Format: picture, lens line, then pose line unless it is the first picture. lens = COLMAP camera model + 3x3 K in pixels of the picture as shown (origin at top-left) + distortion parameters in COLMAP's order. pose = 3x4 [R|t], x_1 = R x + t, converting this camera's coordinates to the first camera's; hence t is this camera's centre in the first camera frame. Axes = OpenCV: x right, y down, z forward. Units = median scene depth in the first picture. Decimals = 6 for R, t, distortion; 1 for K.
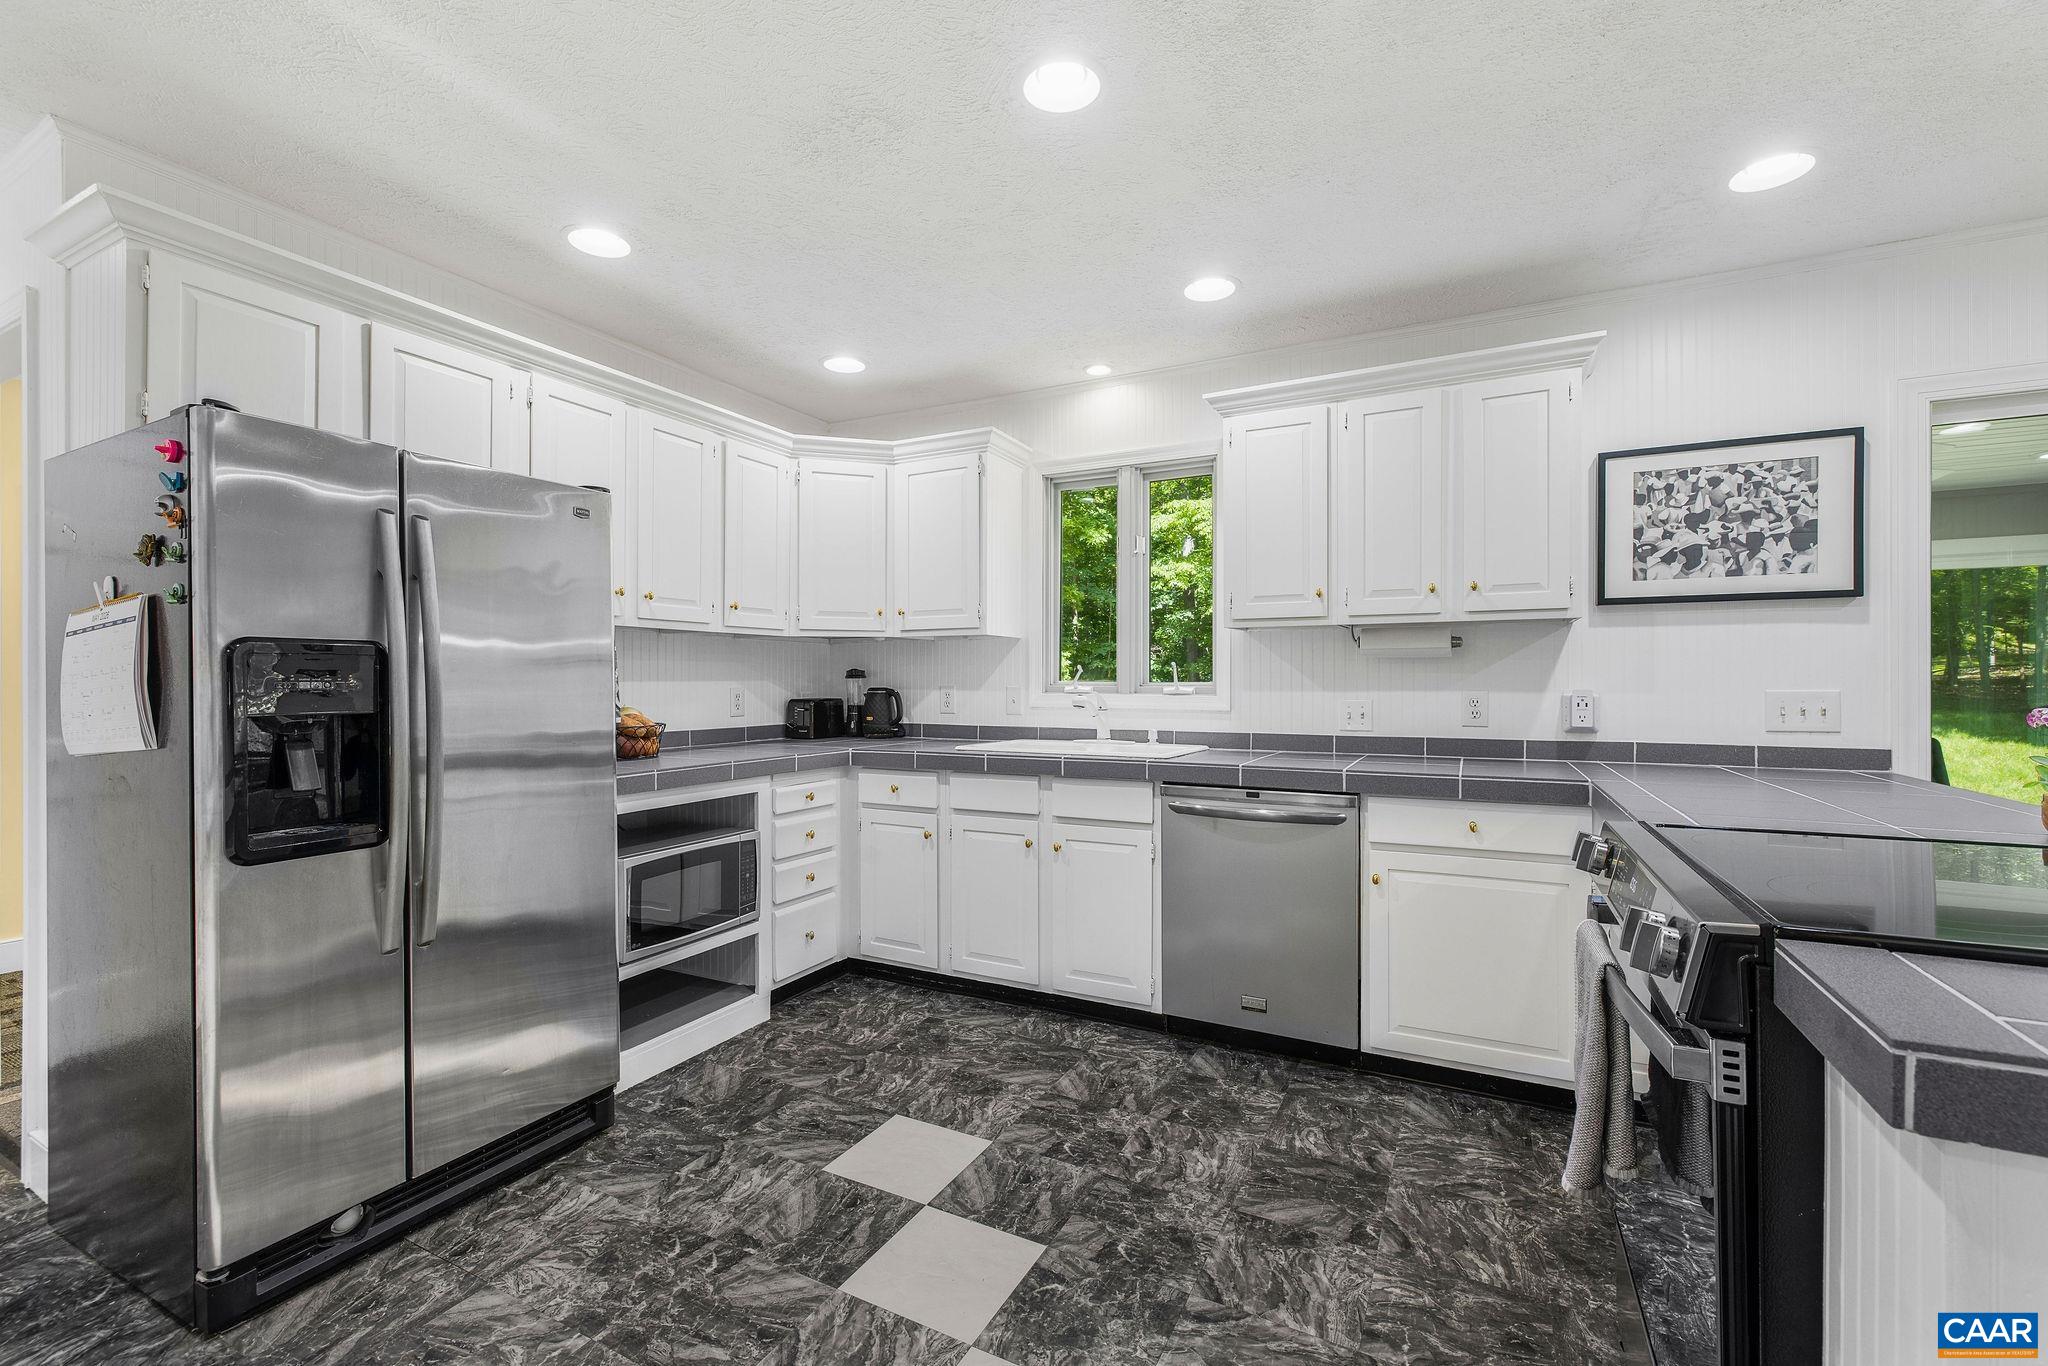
lens RADIAL K [[868.9, 0, 1023.2], [0, 868.9, 687.5], [0, 0, 1]] dist [0.009316, -0.002342]
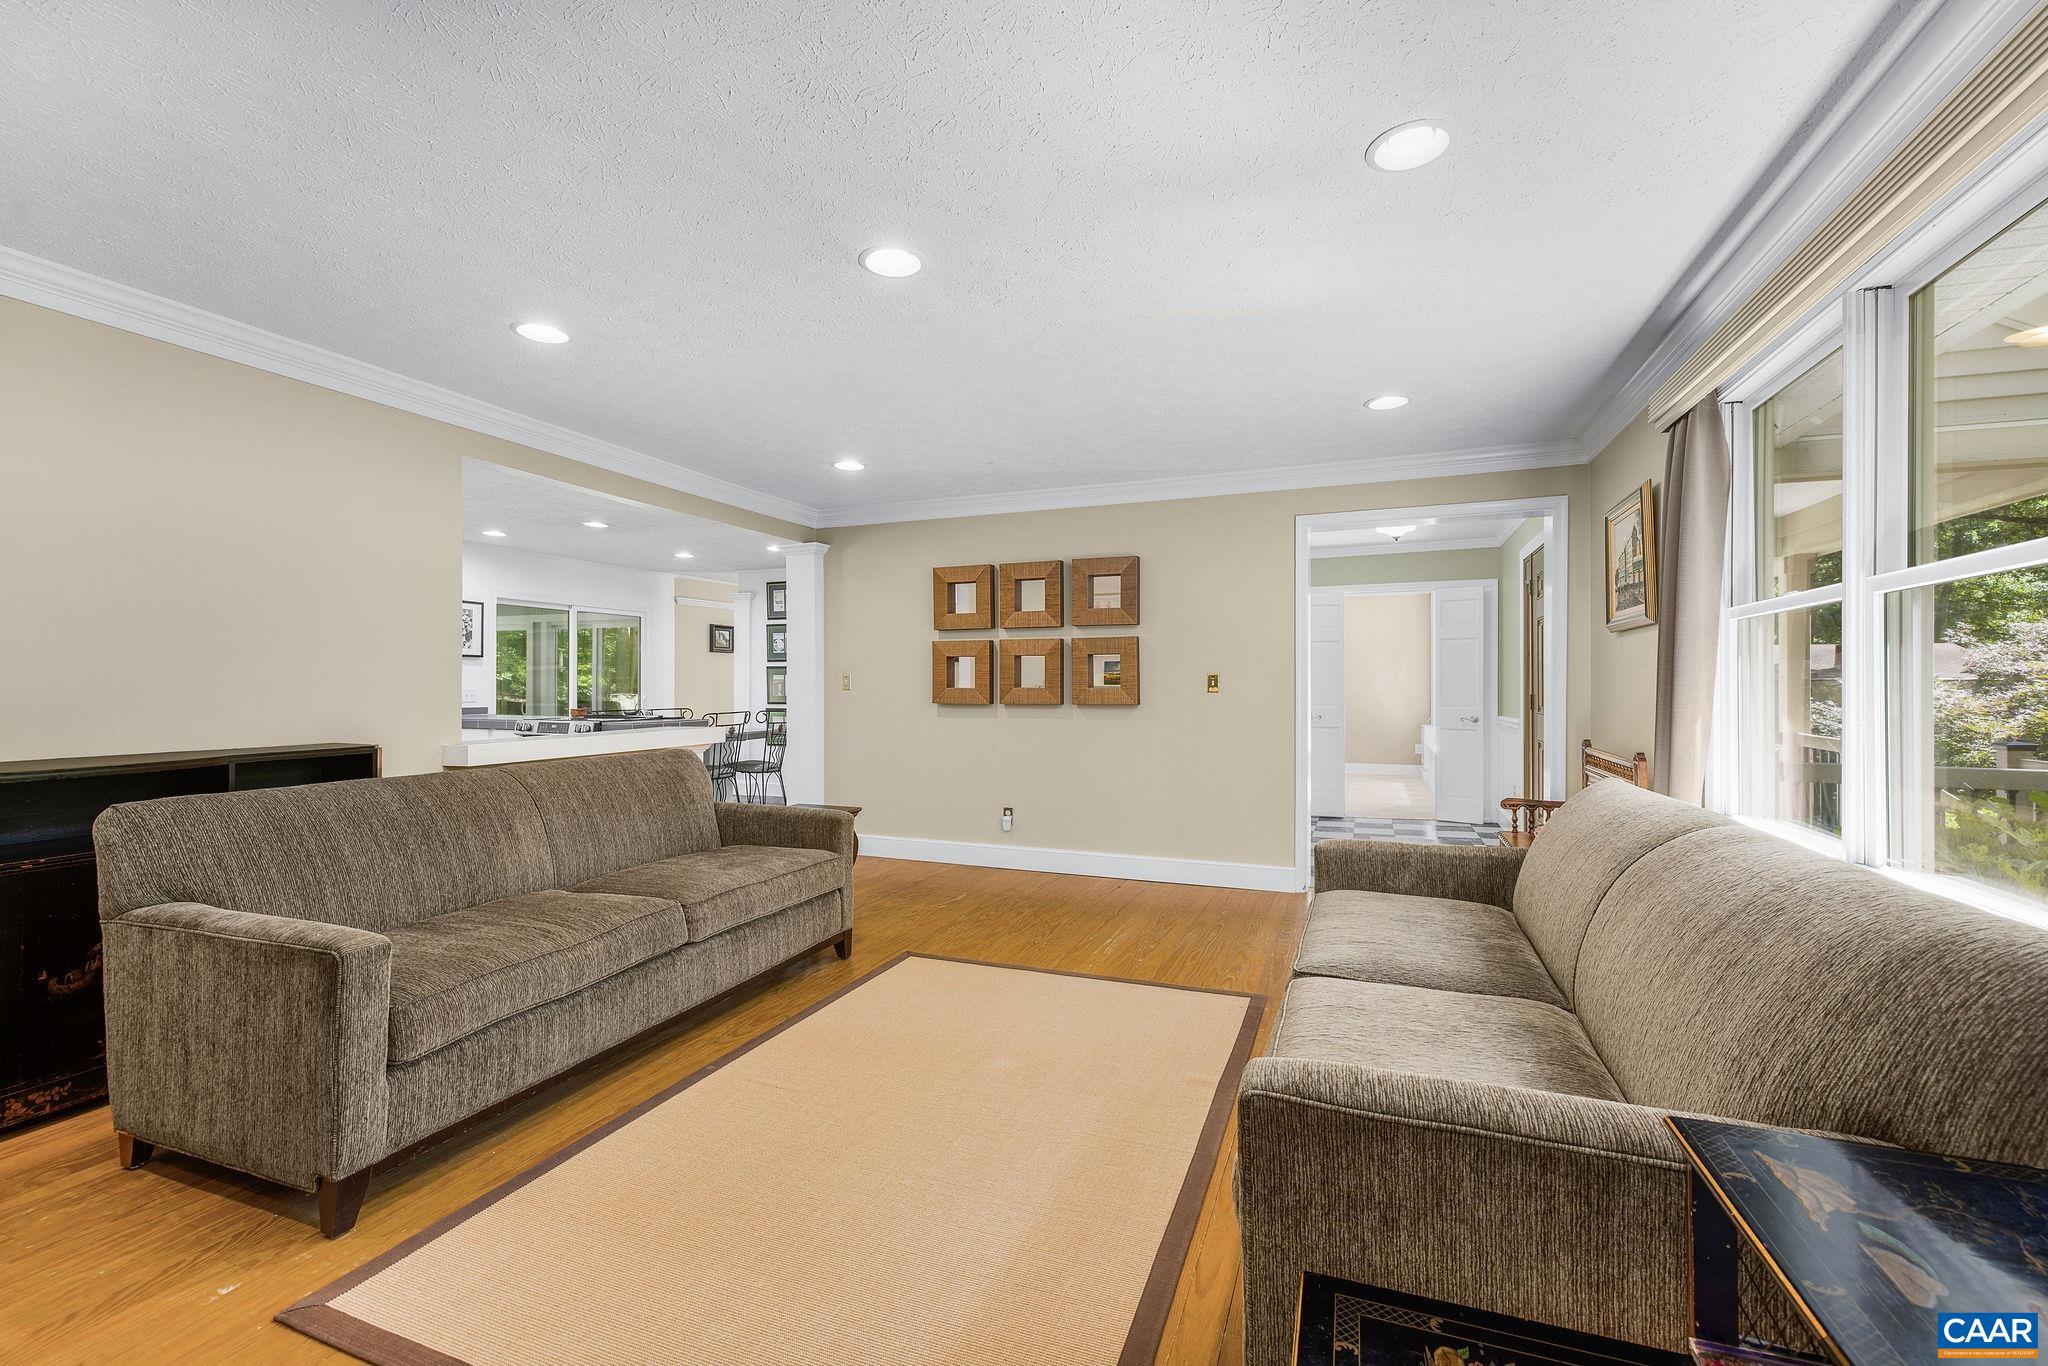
lens RADIAL K [[868.9, 0, 1022.0], [0, 868.9, 677.8], [0, 0, 1]] dist [0.009316, -0.002342]
pose [[-0.099669, 0.006691, 0.994998, -2.105957], [0.006476, 0.999961, -0.006075, -0.003343], [-0.995000, 0.005838, -0.099708, -0.528830]]
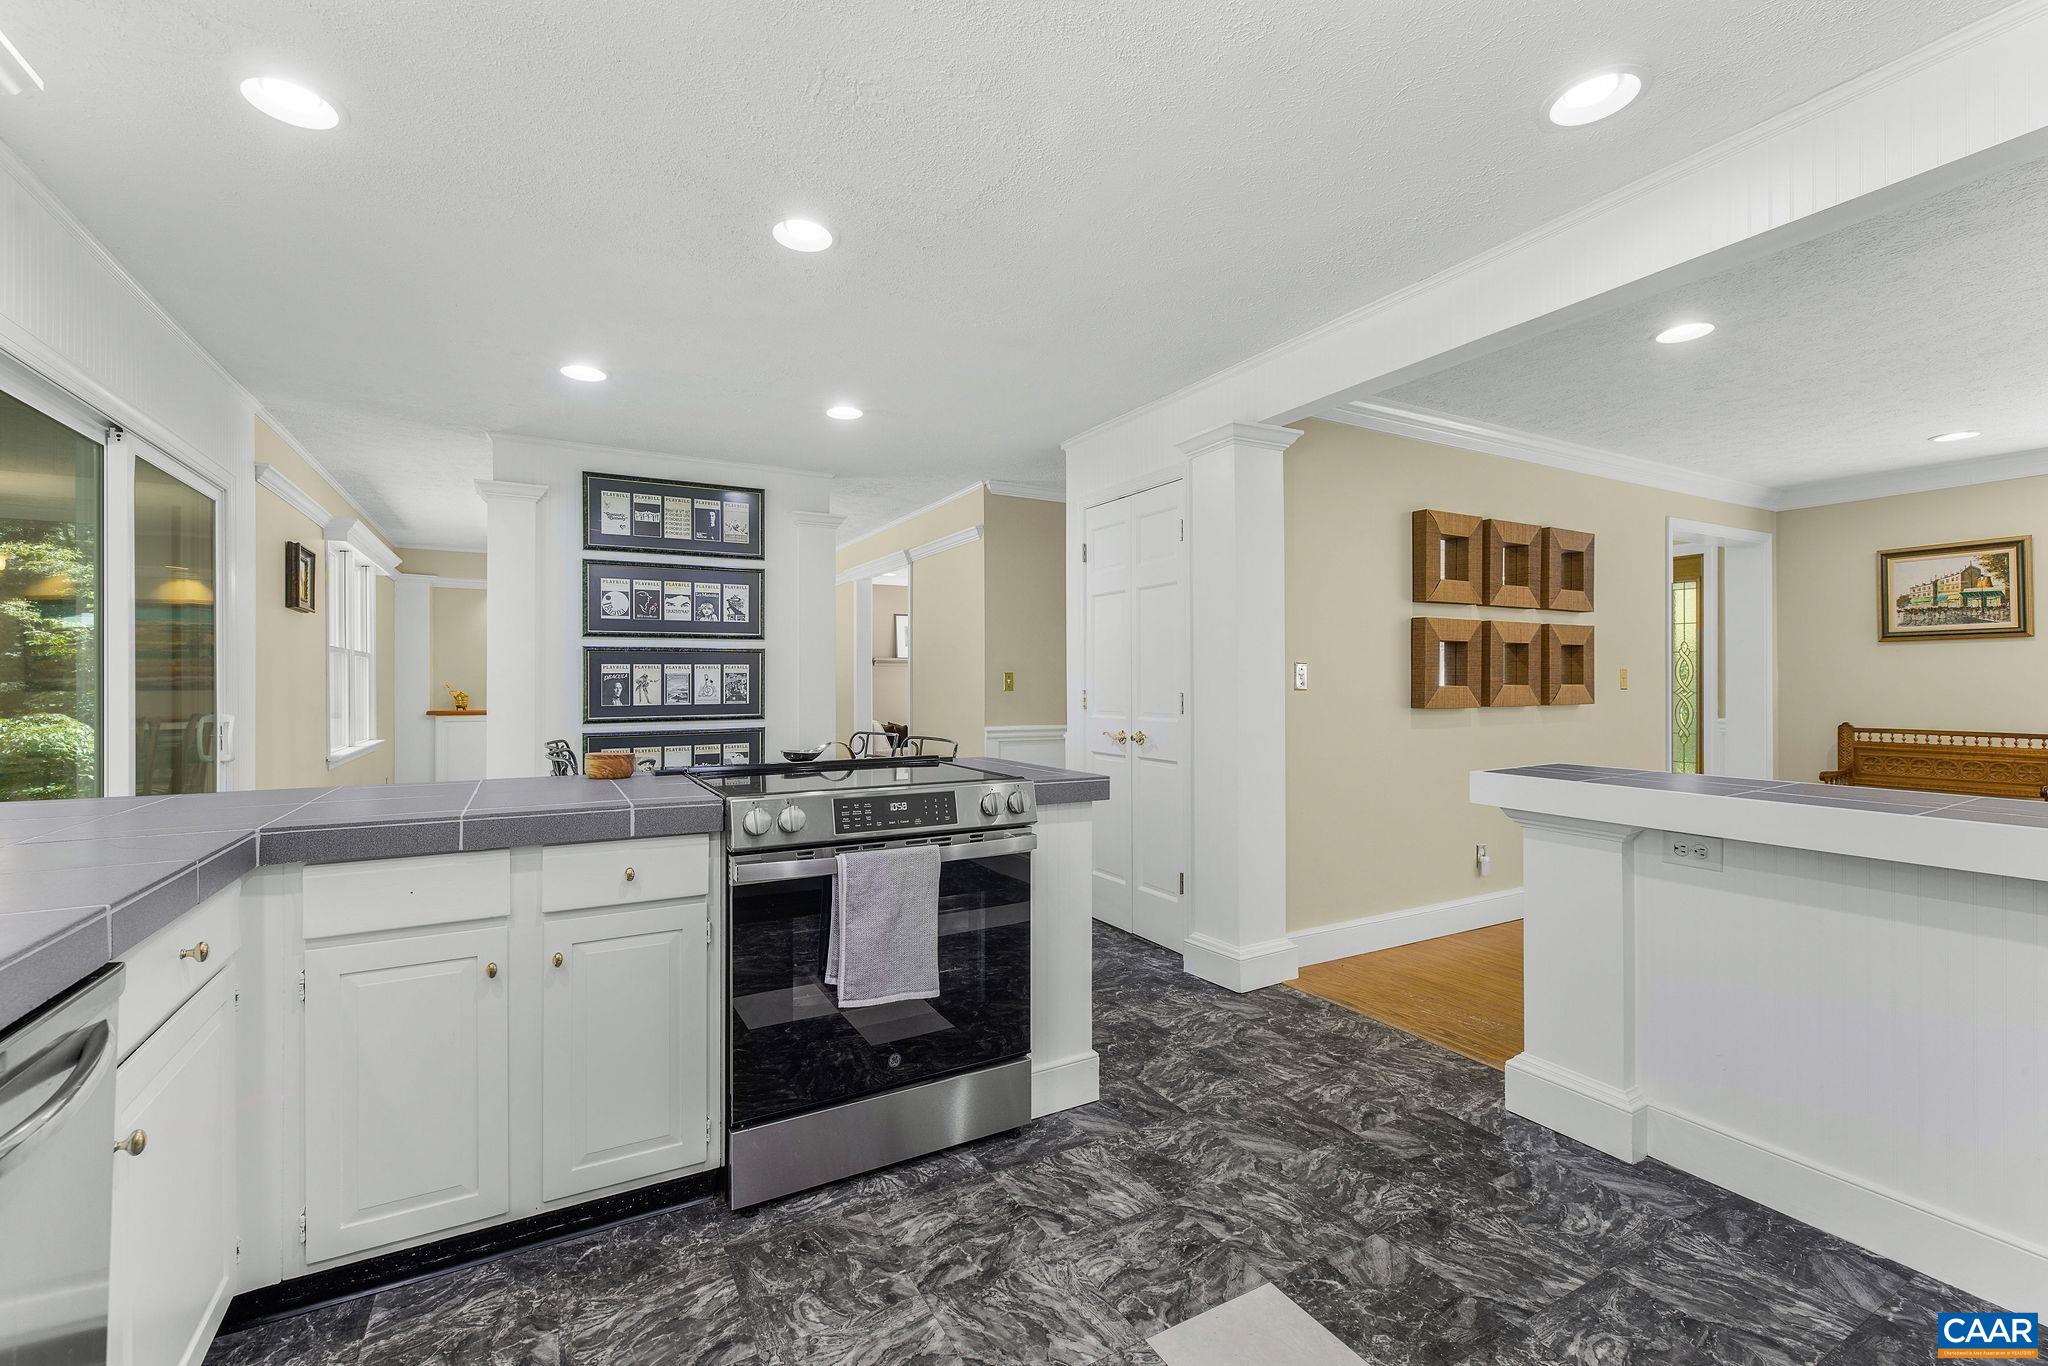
lens RADIAL K [[868.9, 0, 1019.6], [0, 868.9, 685.0], [0, 0, 1]] dist [0.009316, -0.002342]
pose [[-0.833172, 0.001586, 0.553012, -0.187637], [0.005471, 0.999971, 0.005375, -0.005559], [-0.552988, 0.007504, -0.833156, 1.057043]]
